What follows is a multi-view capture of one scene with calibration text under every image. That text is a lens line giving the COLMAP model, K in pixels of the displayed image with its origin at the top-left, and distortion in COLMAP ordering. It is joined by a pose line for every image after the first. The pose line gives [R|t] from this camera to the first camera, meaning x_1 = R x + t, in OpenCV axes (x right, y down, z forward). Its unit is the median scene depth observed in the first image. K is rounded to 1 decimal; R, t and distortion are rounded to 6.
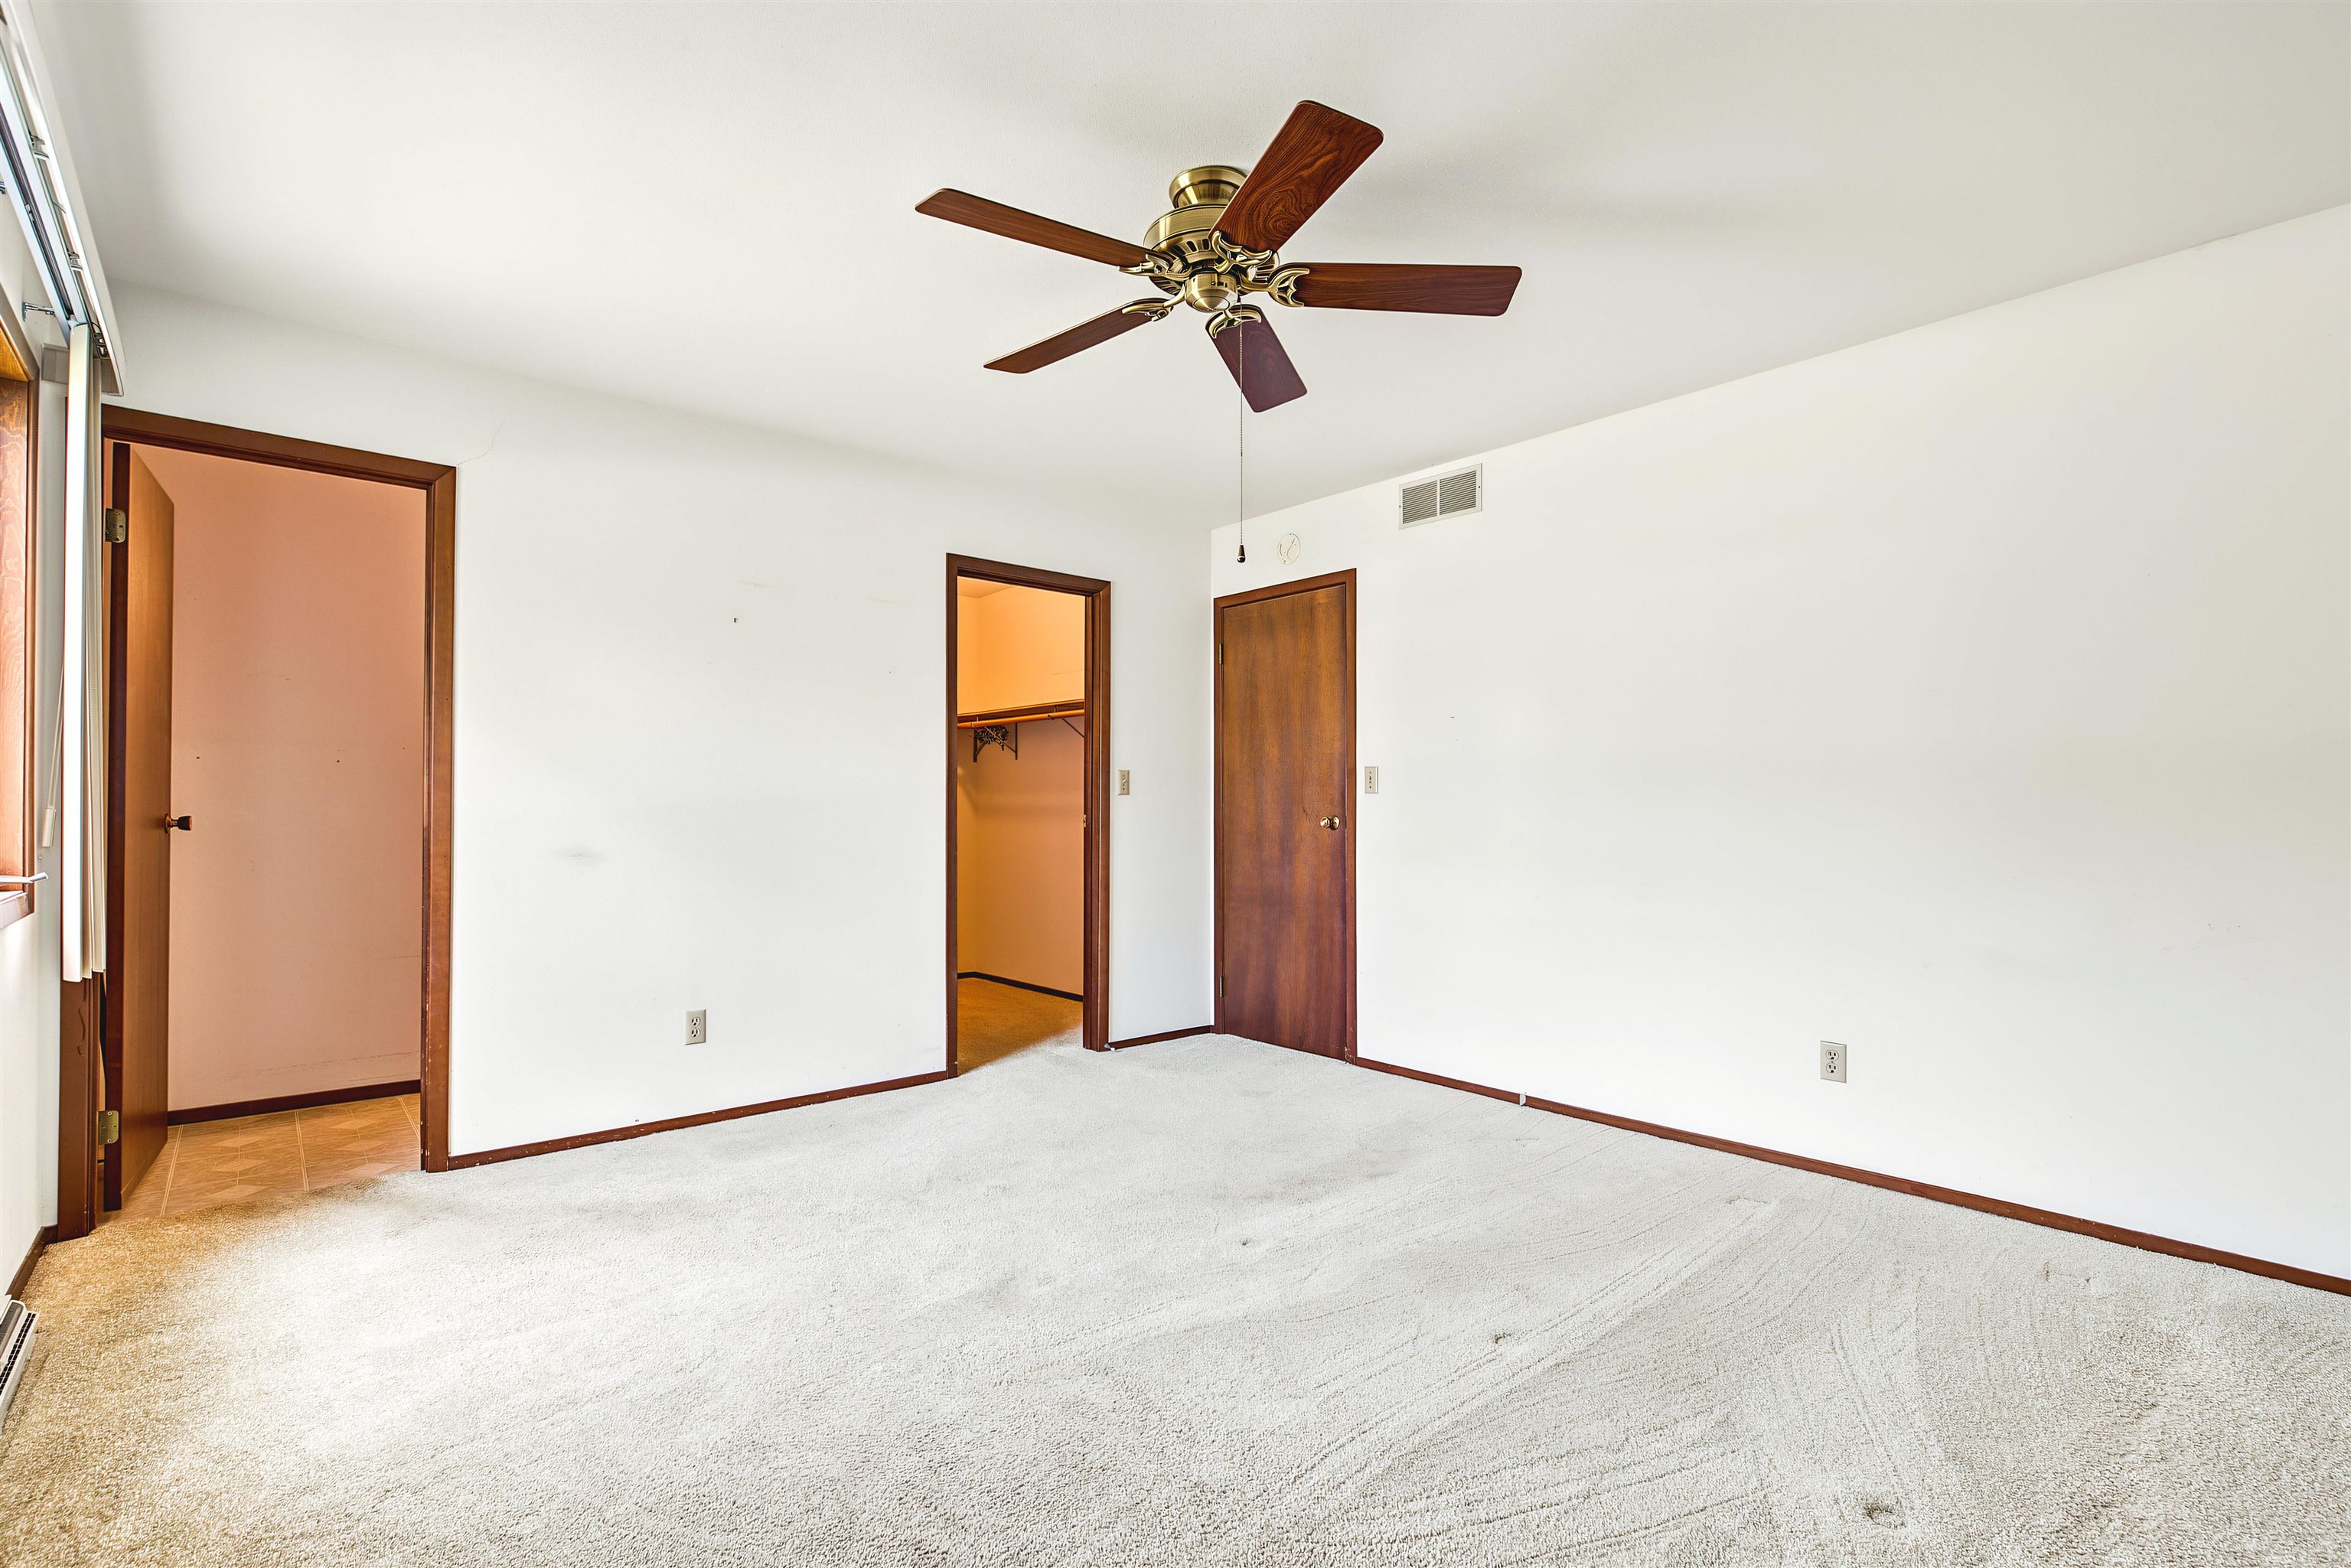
lens RADIAL K [[1082.2, 0, 1184.8], [0, 1082.2, 800.6], [0, 0, 1]] dist [-0.001788, 0.000560]
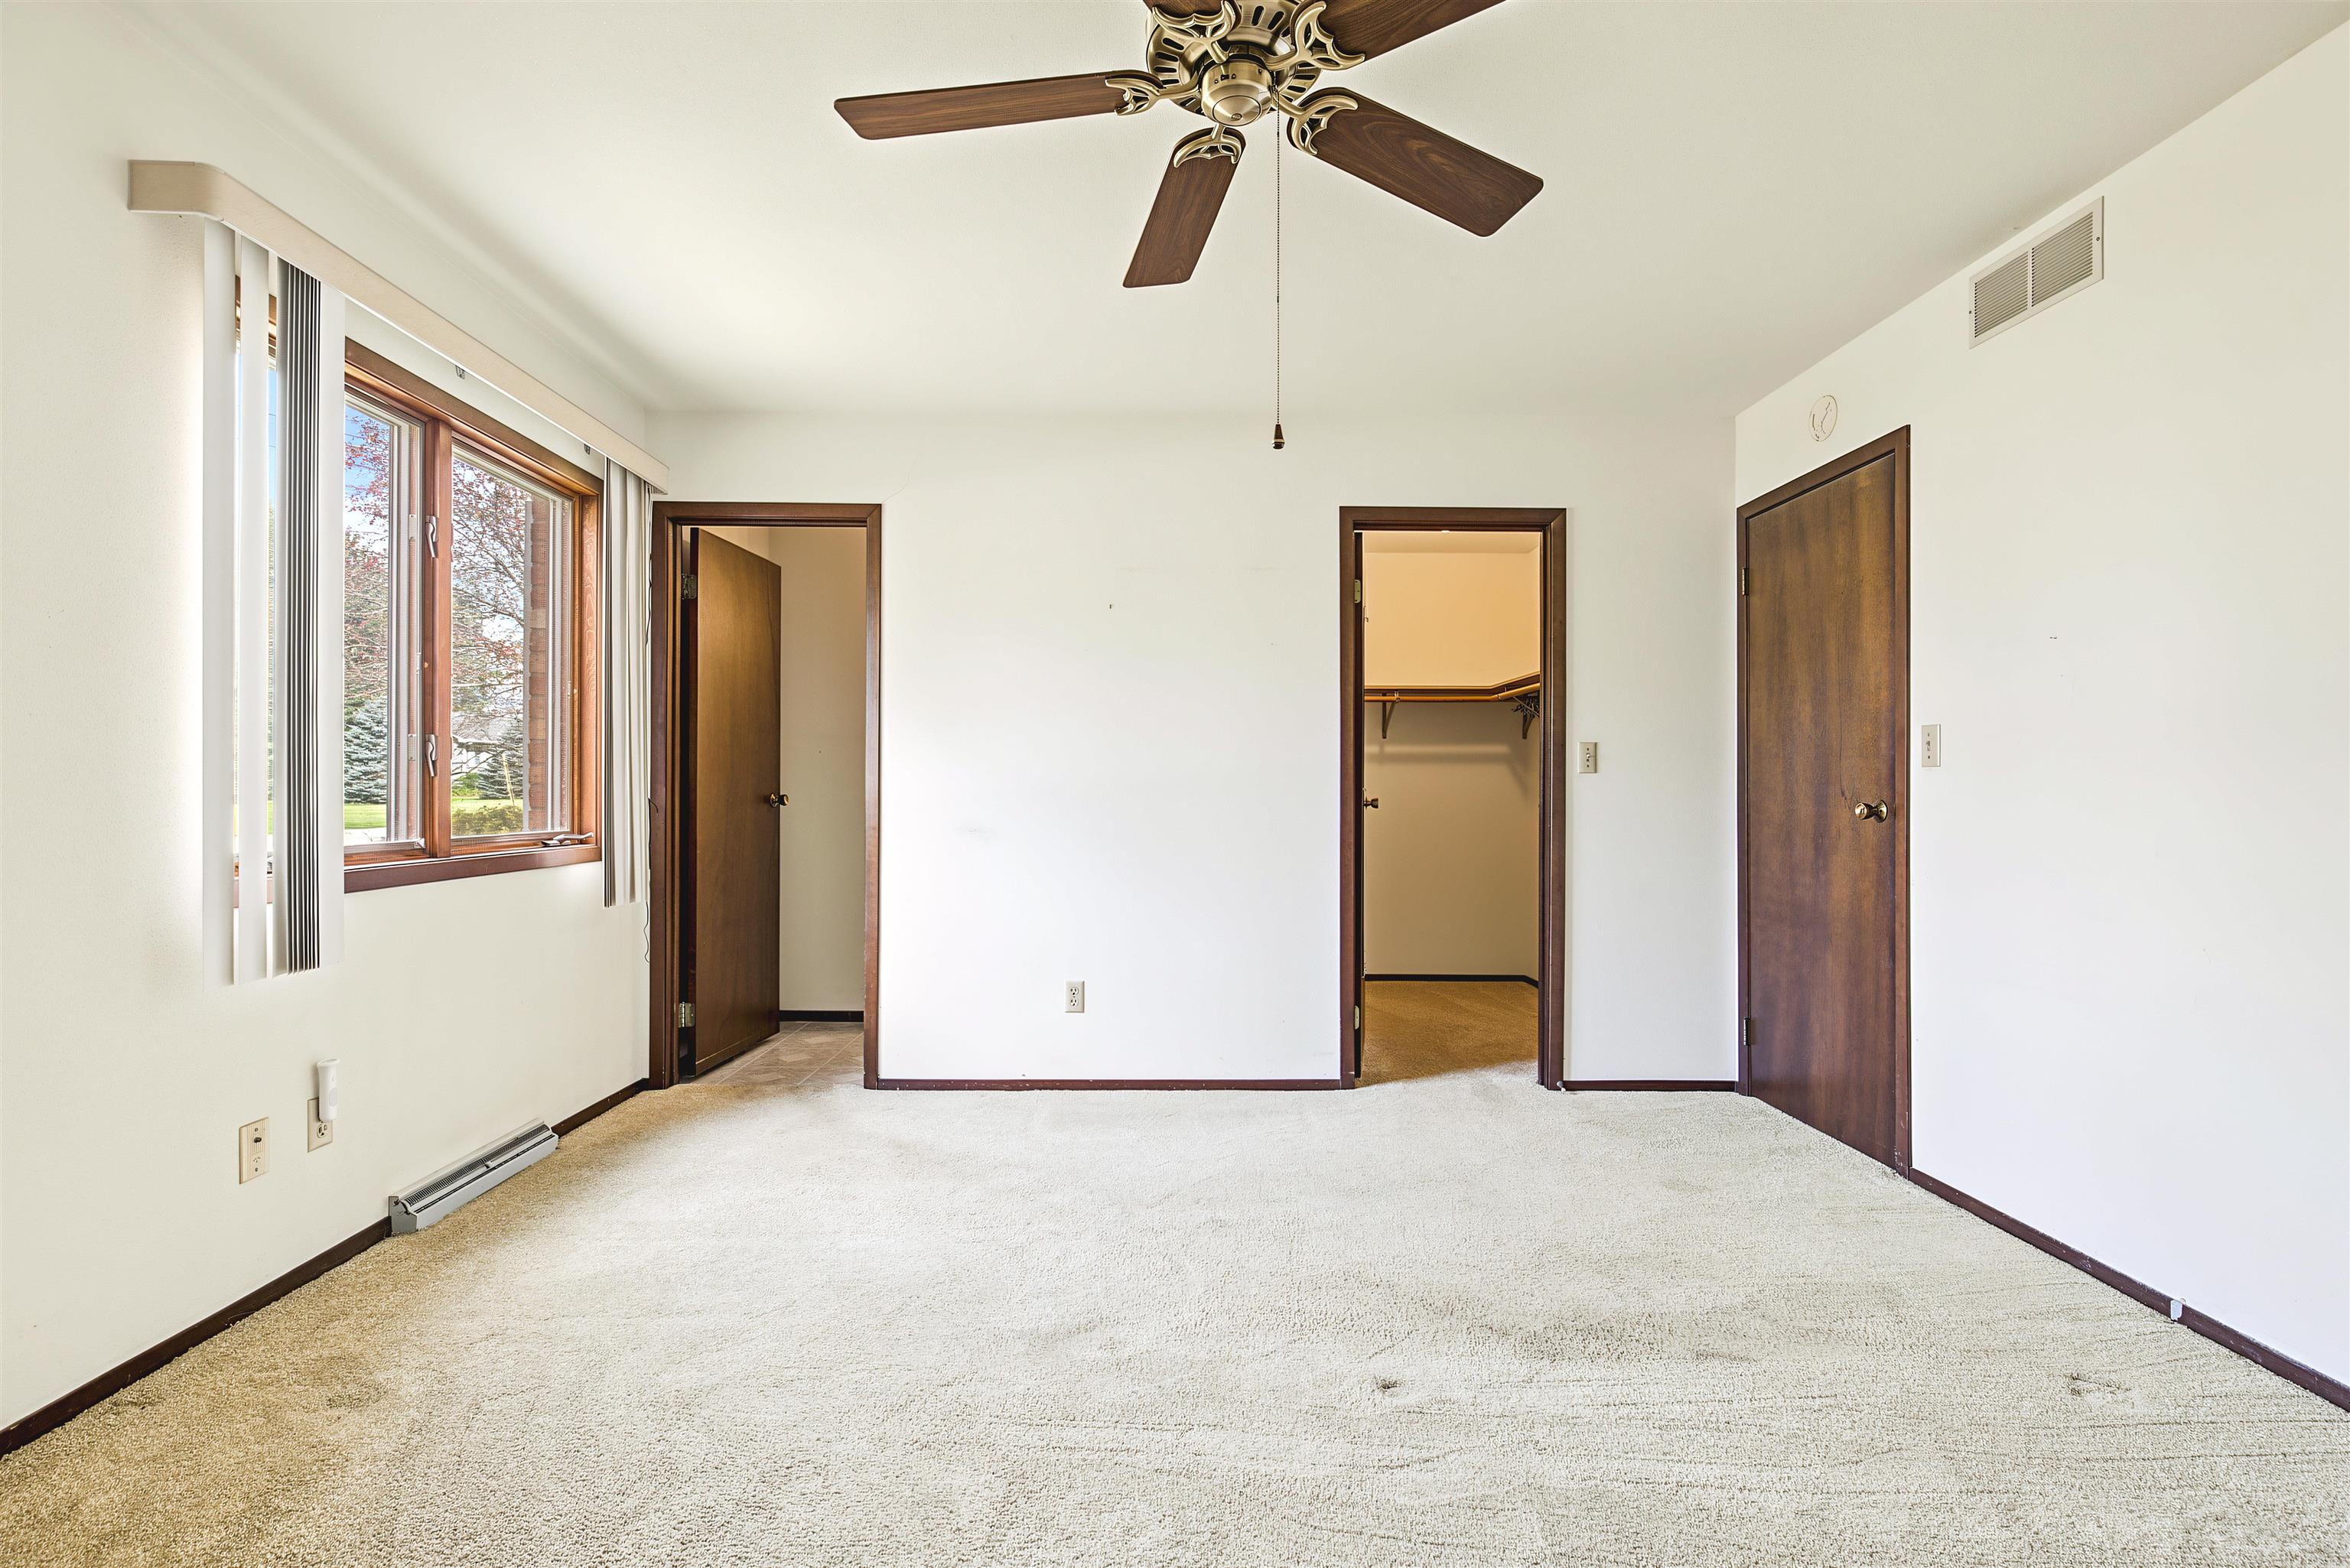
lens RADIAL K [[1084.0, 0, 1172.8], [0, 1084.0, 787.9], [0, 0, 1]] dist [0.000010, 0.000427]
pose [[0.759828, -0.001226, -0.650123, 0.245436], [0.002871, 0.999995, 0.001470, 0.003731], [0.650118, -0.002984, 0.759828, 0.207198]]
